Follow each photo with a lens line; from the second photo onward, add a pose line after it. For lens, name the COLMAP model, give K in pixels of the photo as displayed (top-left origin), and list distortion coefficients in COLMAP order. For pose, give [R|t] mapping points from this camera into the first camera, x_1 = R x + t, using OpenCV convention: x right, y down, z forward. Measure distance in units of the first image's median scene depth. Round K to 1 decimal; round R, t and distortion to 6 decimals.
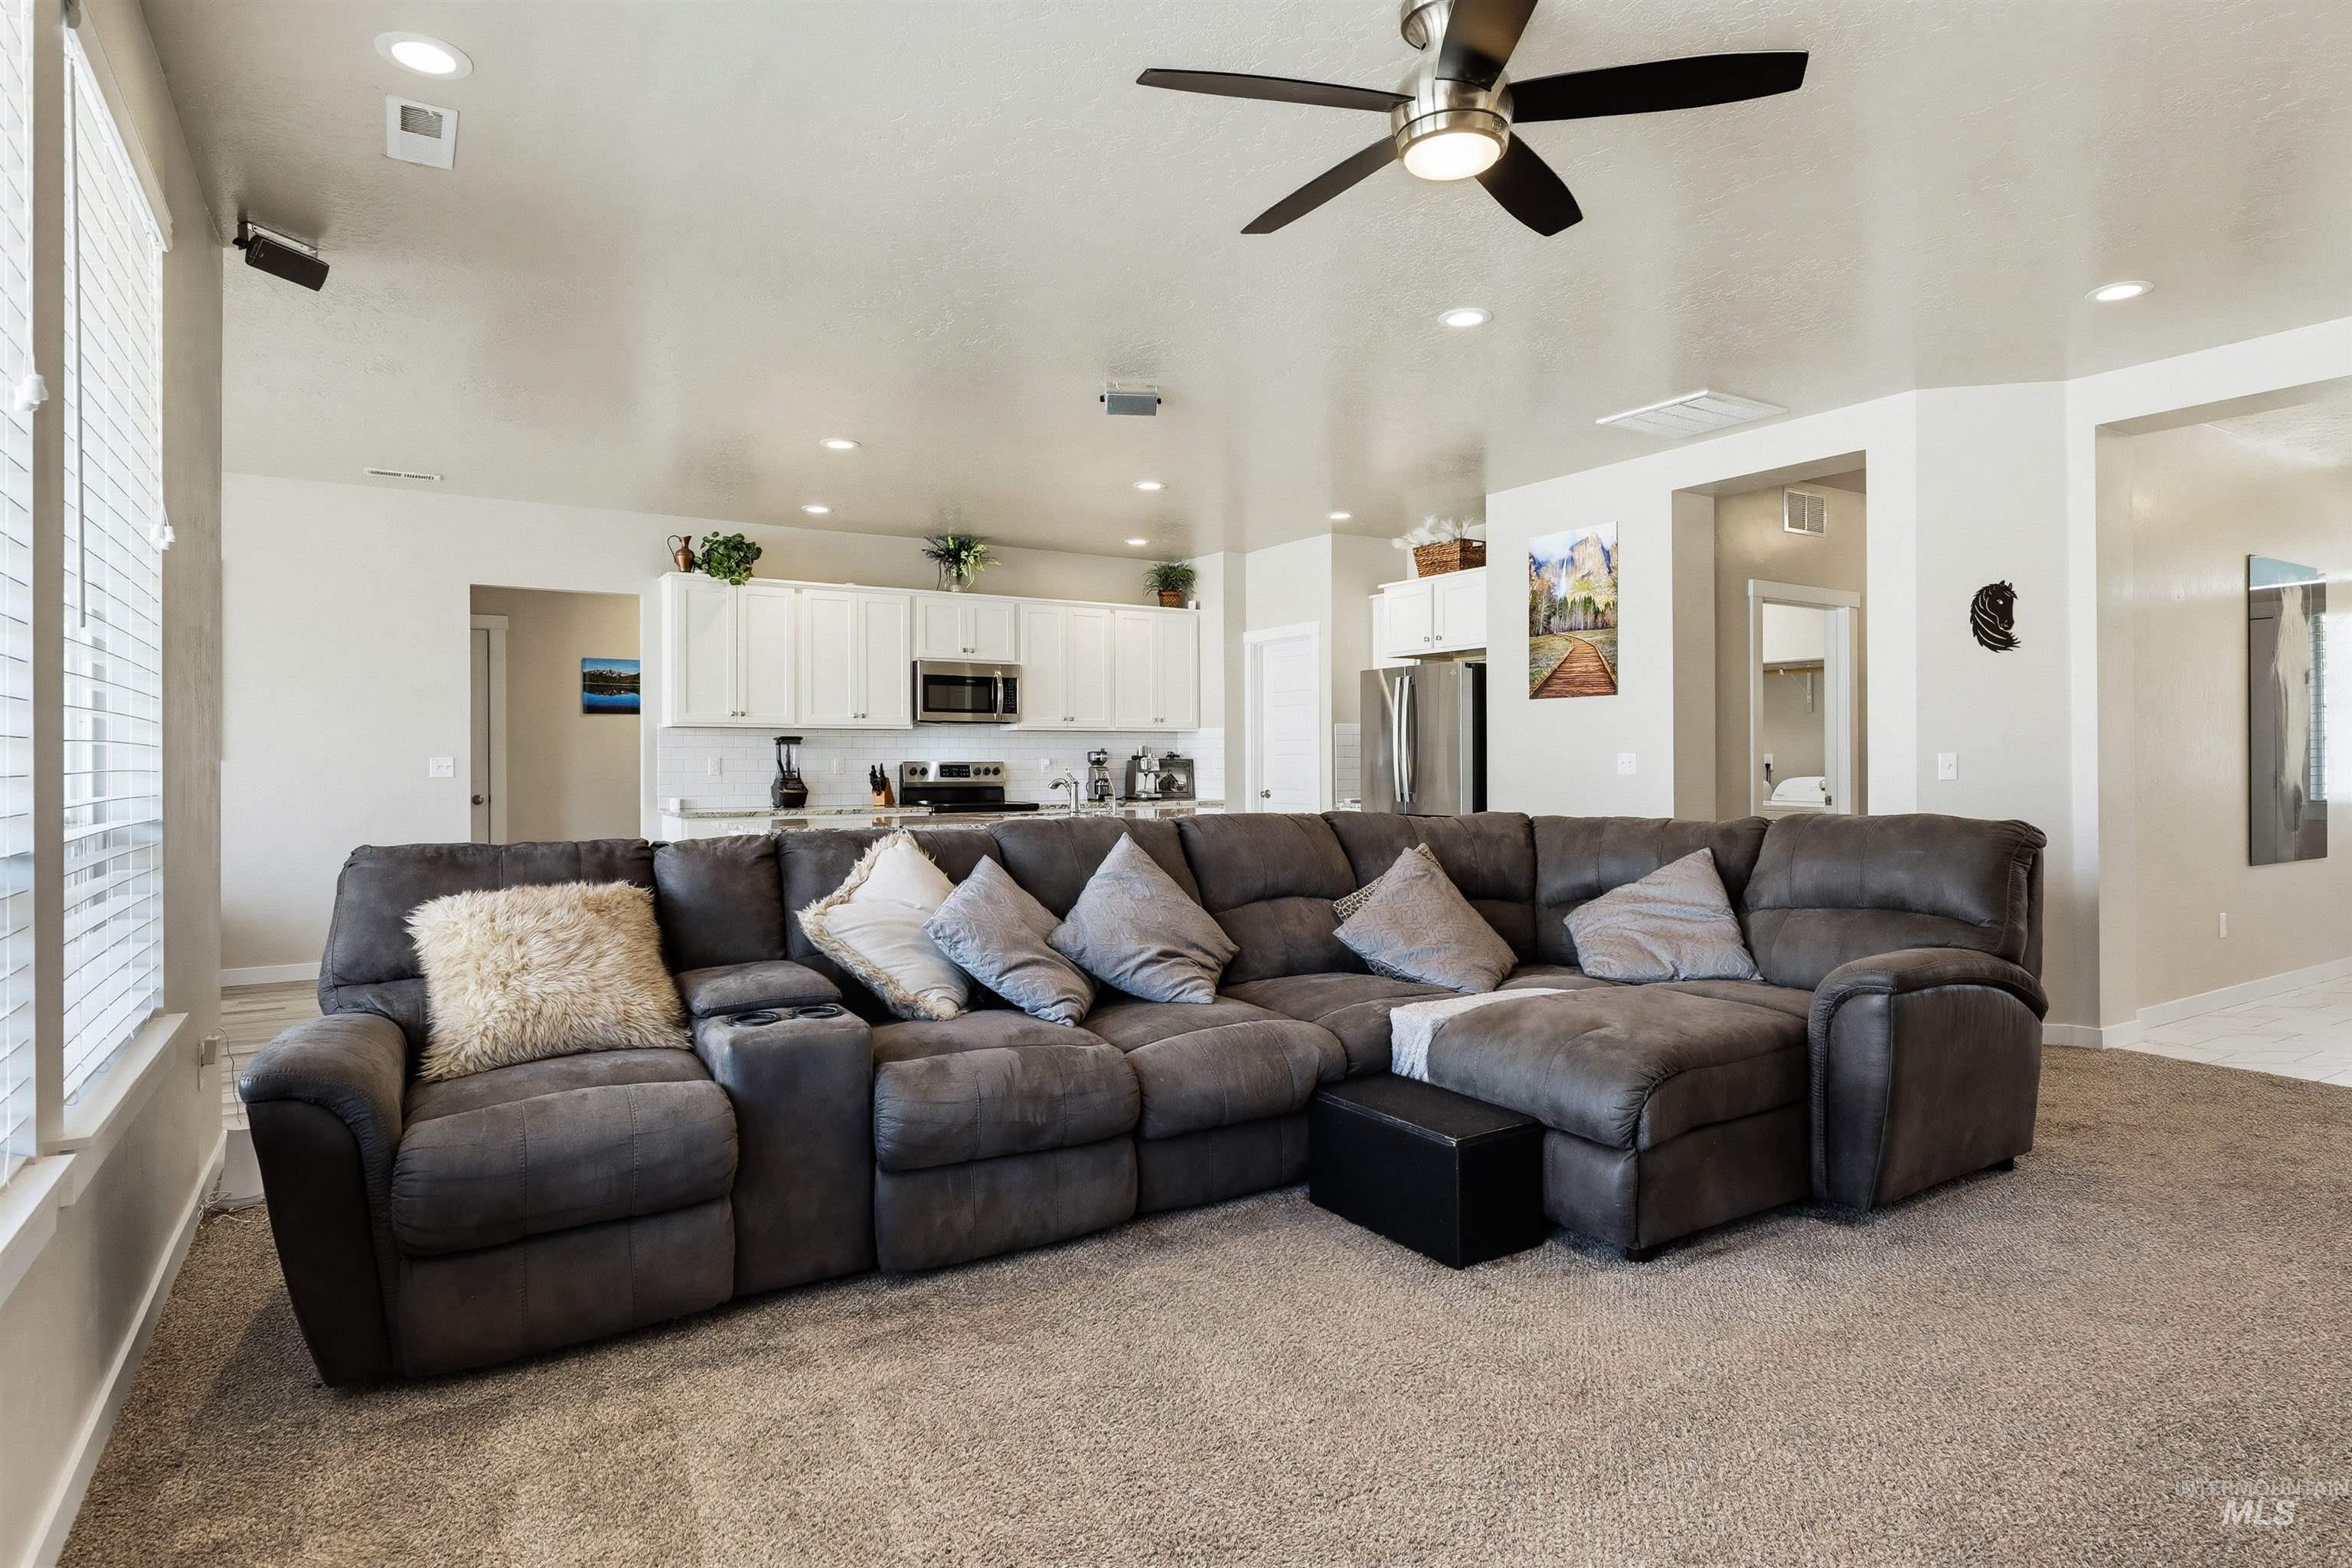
lens RADIAL K [[1264.8, 0, 1182.1], [0, 1264.8, 760.9], [0, 0, 1]] dist [0.000827, -0.000108]
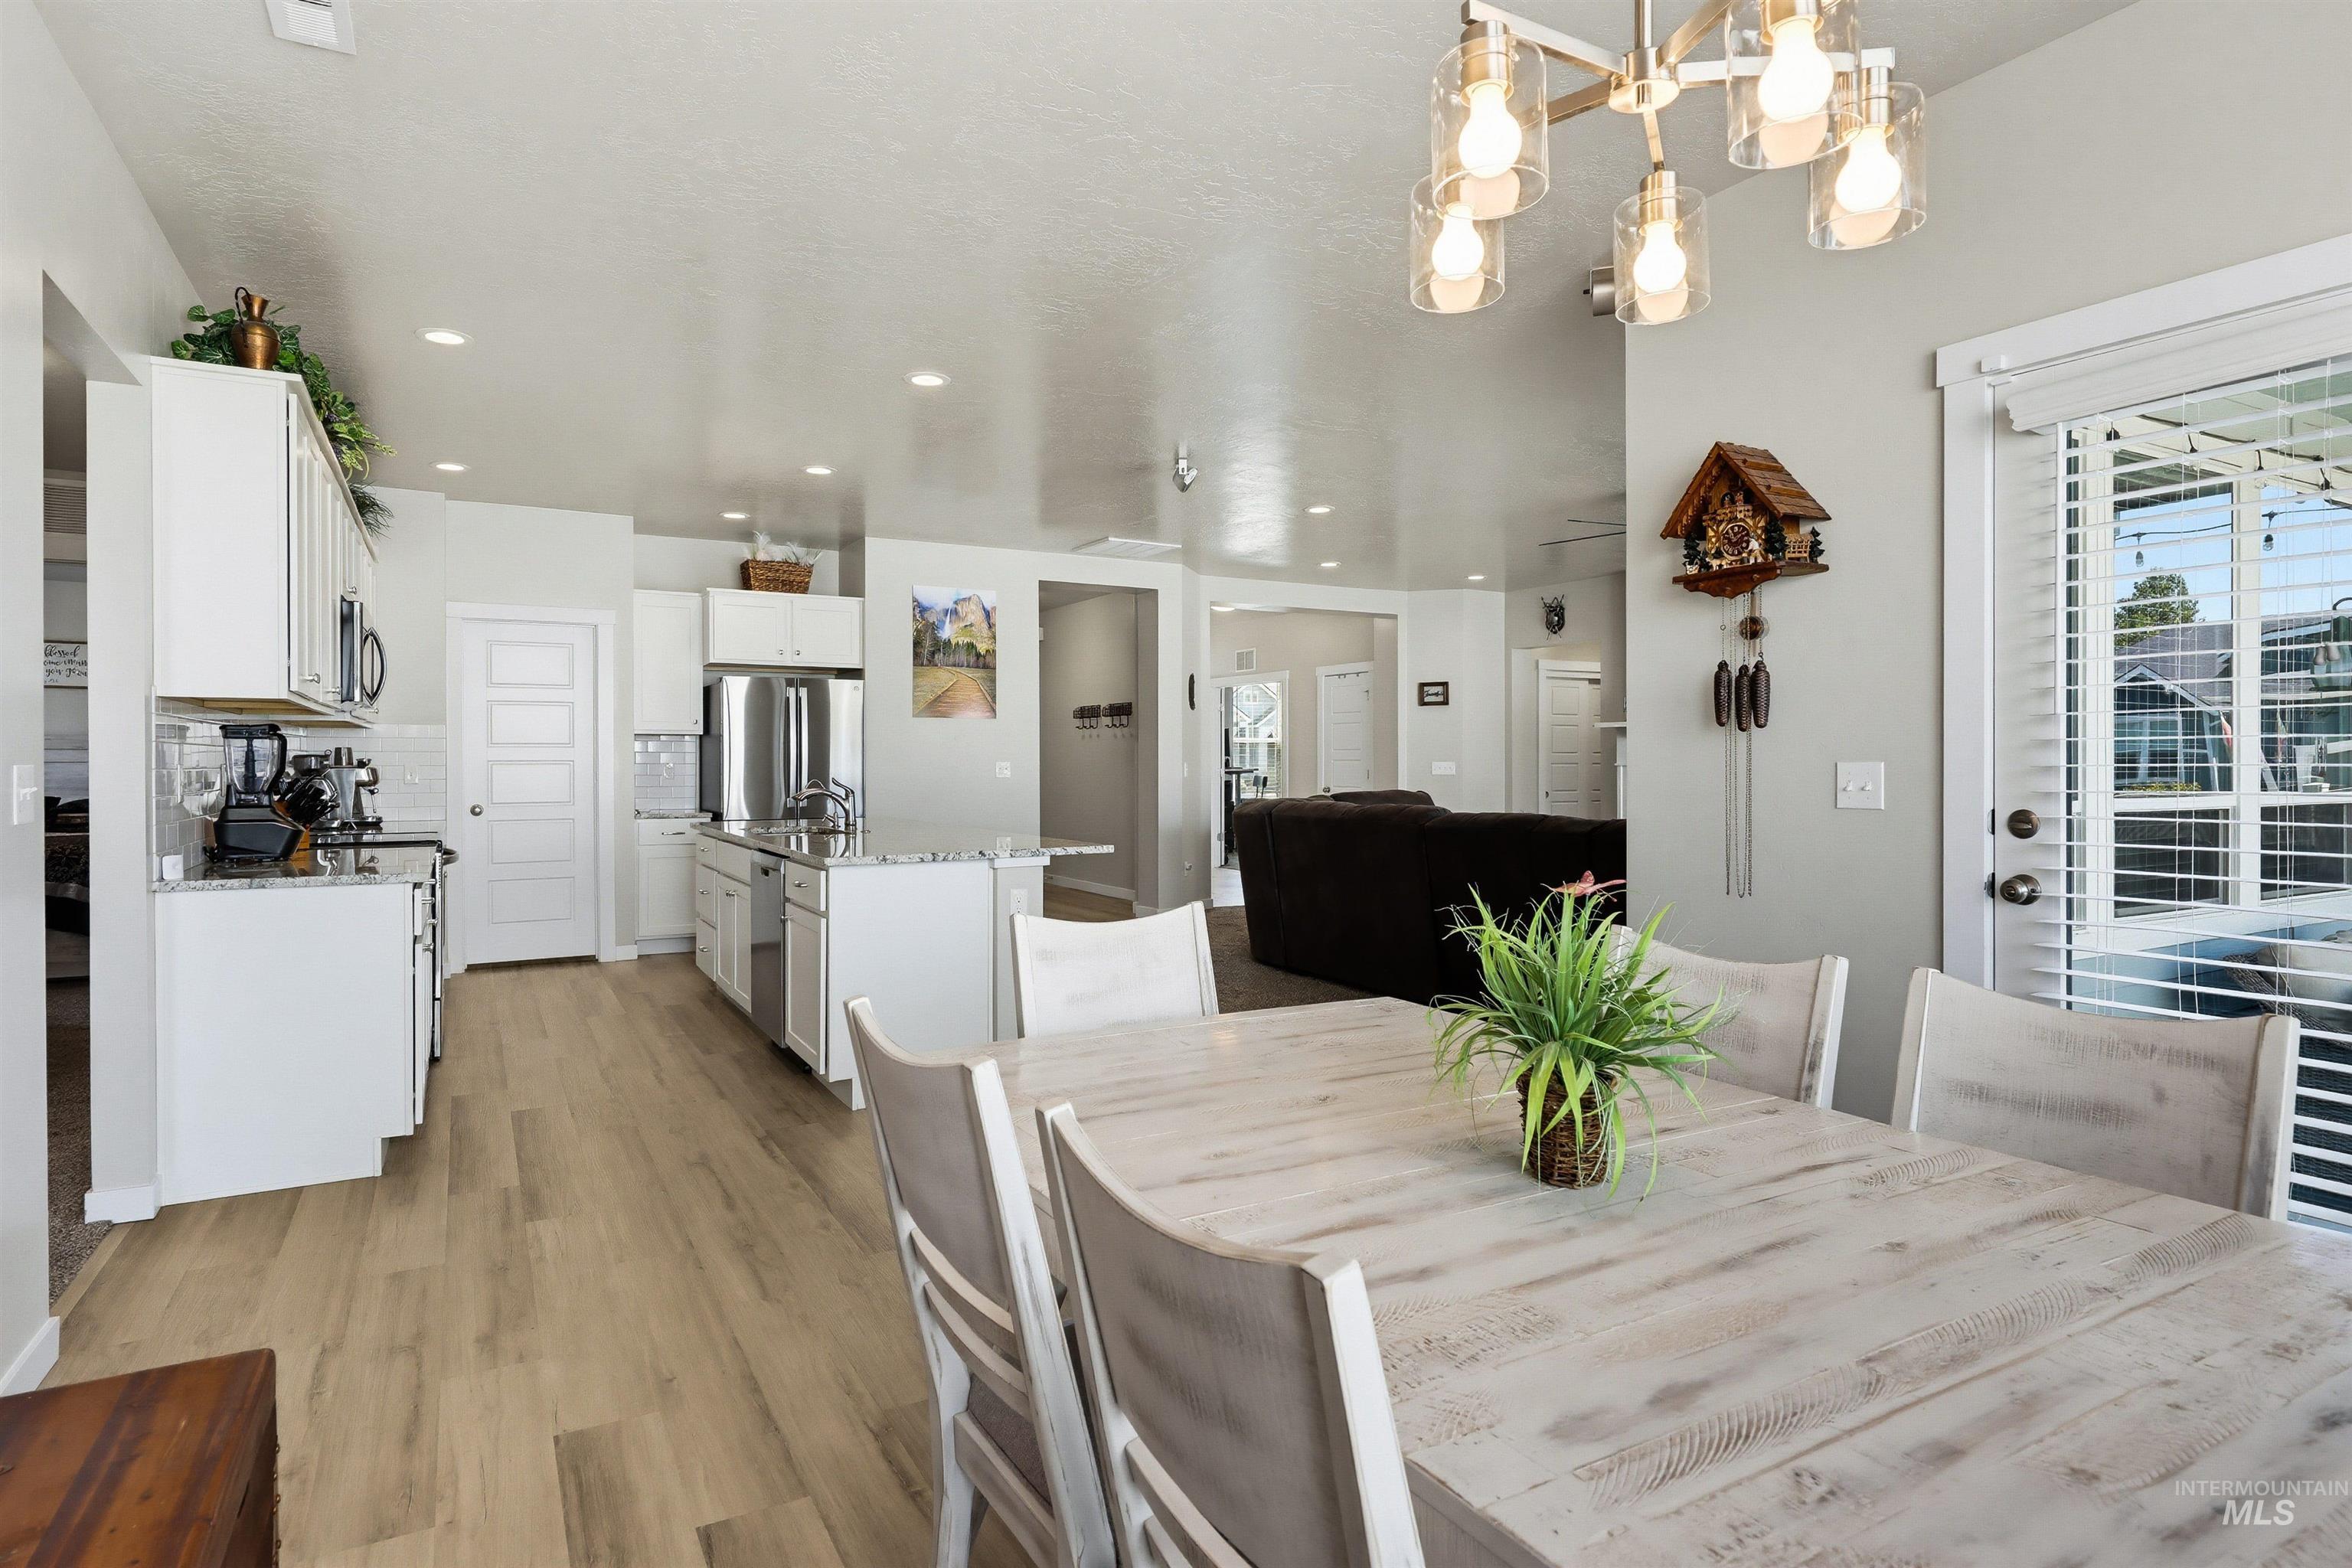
lens RADIAL K [[1264.8, 0, 1182.1], [0, 1264.8, 760.9], [0, 0, 1]] dist [0.000827, -0.000108]
pose [[0.037953, 0.003759, 0.999272, -0.854521], [0.002204, 0.999990, -0.003845, -0.001281], [-0.999277, 0.002349, 0.037945, 0.637593]]
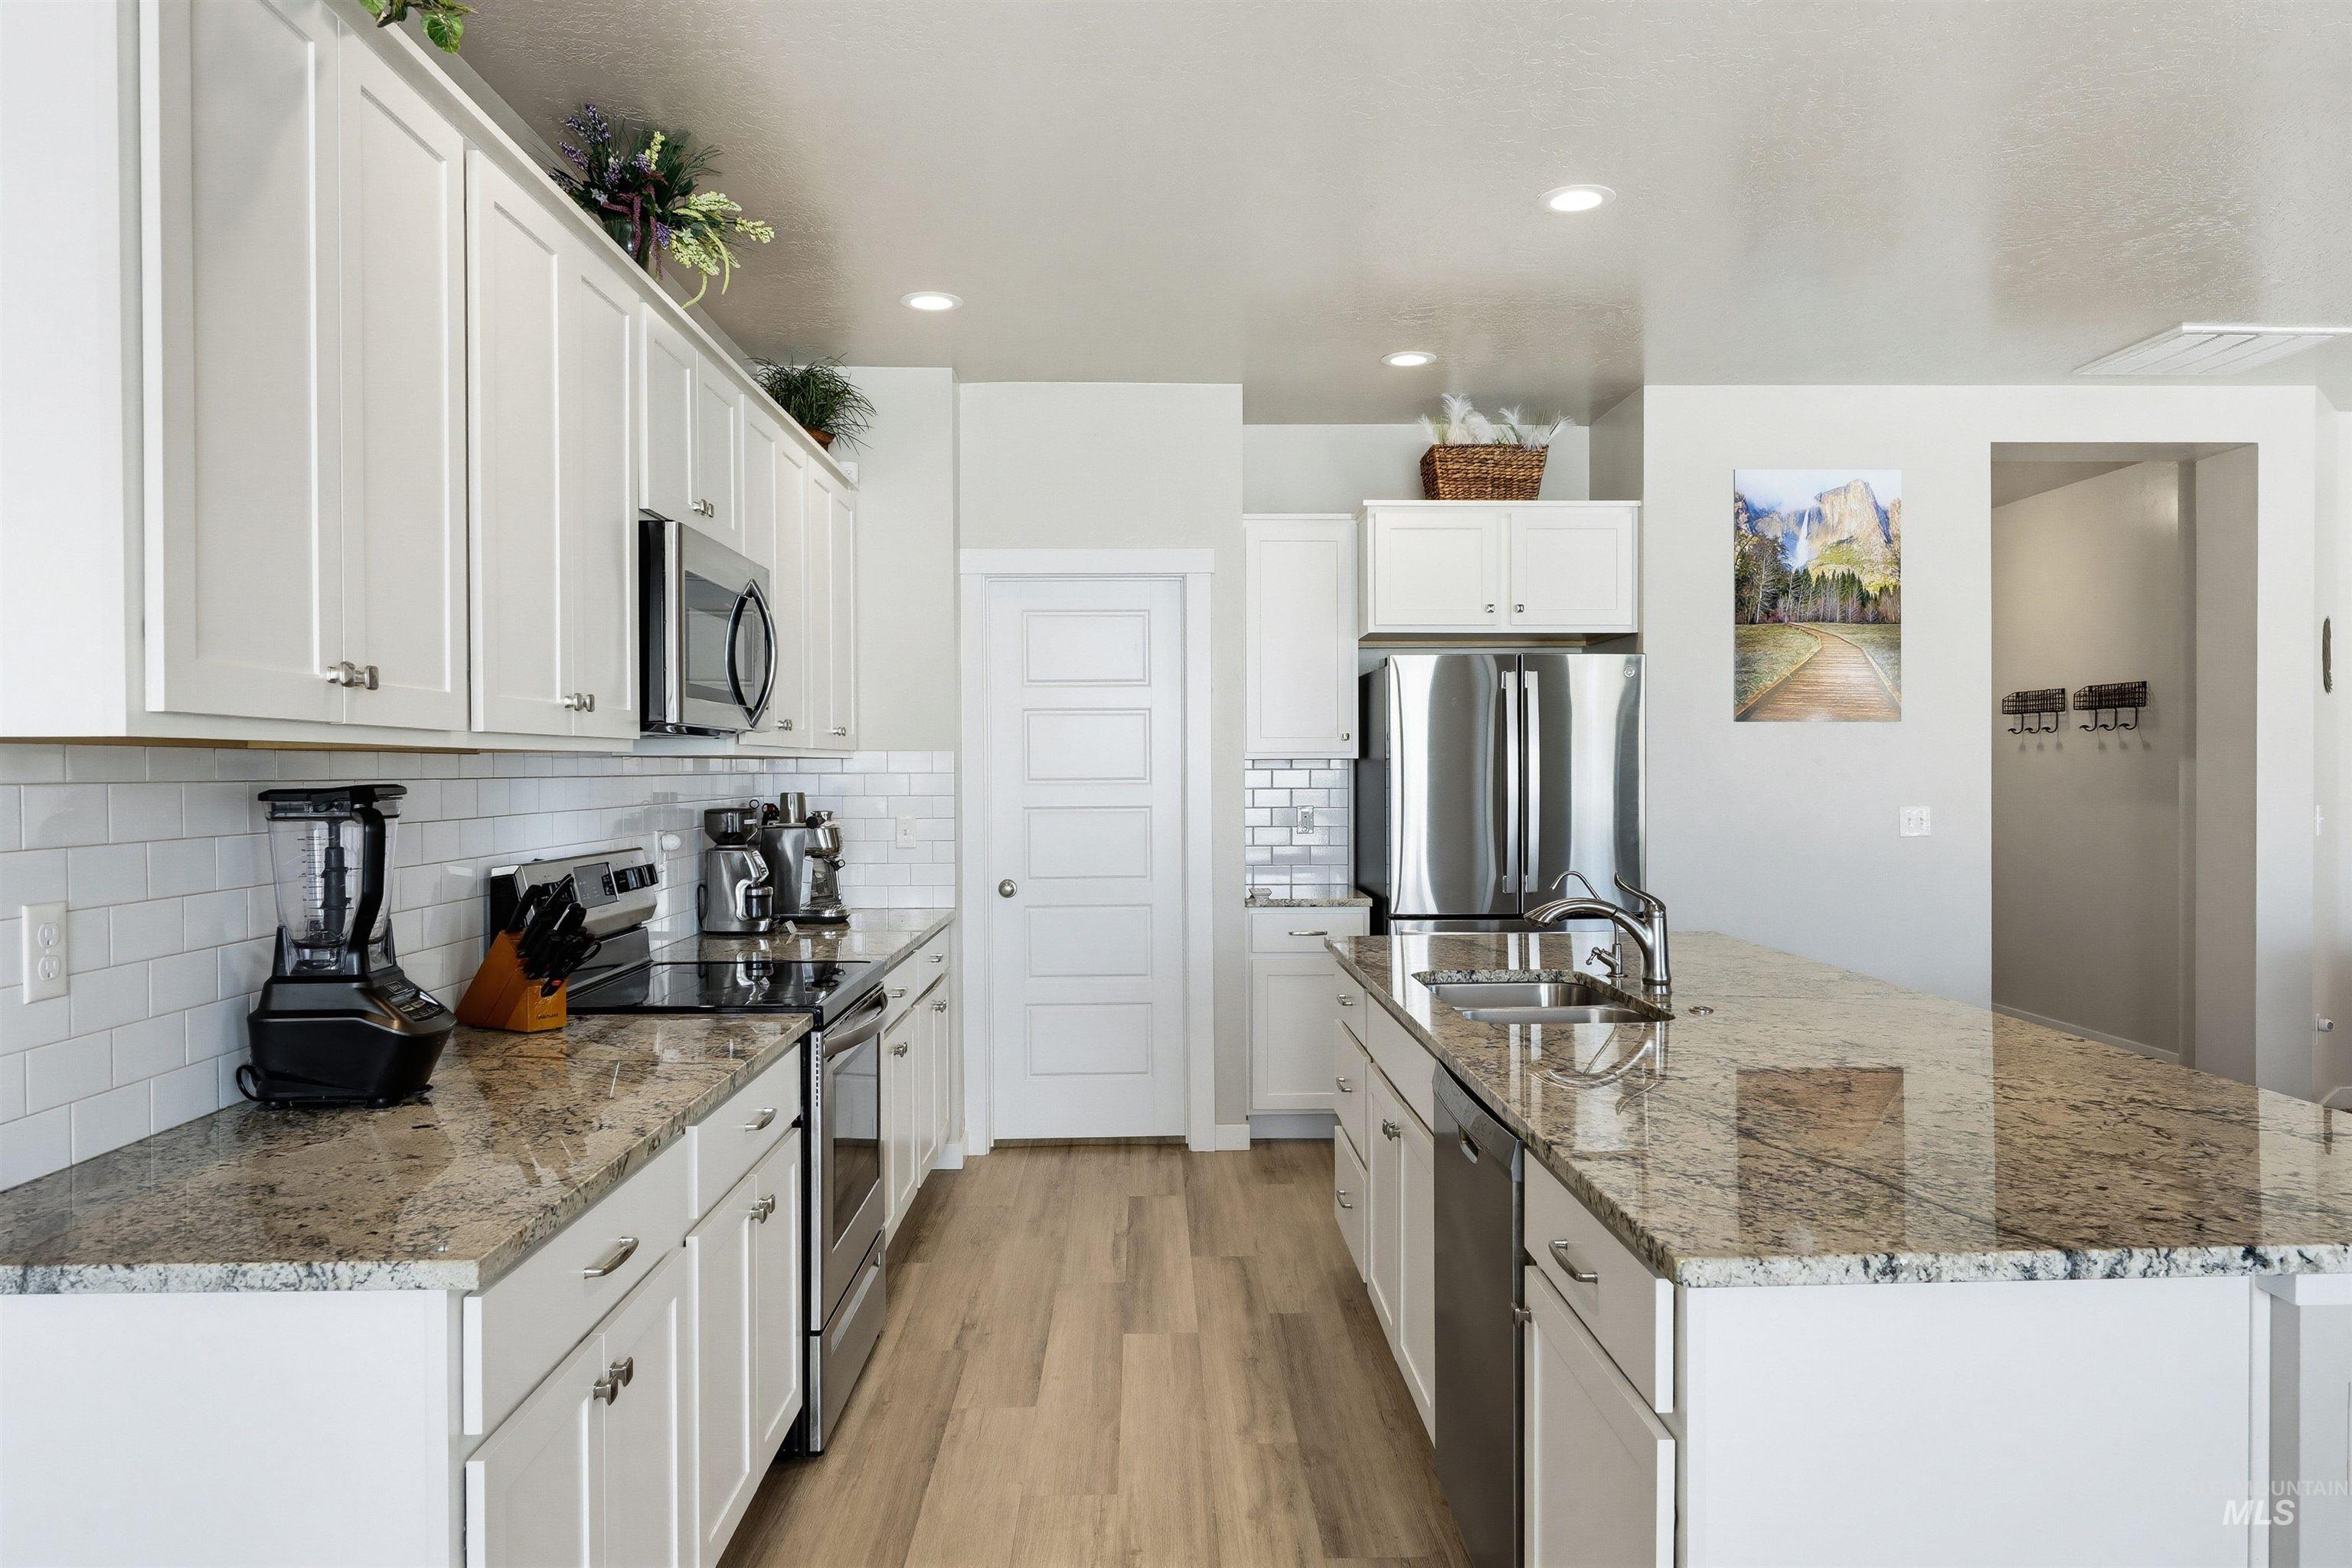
lens RADIAL K [[1562.6, 0, 1184.7], [0, 1562.6, 776.8], [0, 0, 1]] dist [0.005218, 0.002863]
pose [[0.506072, -0.004000, 0.862482, -0.502602], [0.003309, 0.999991, 0.002696, -0.021827], [-0.862485, 0.001490, 0.506081, 0.770178]]
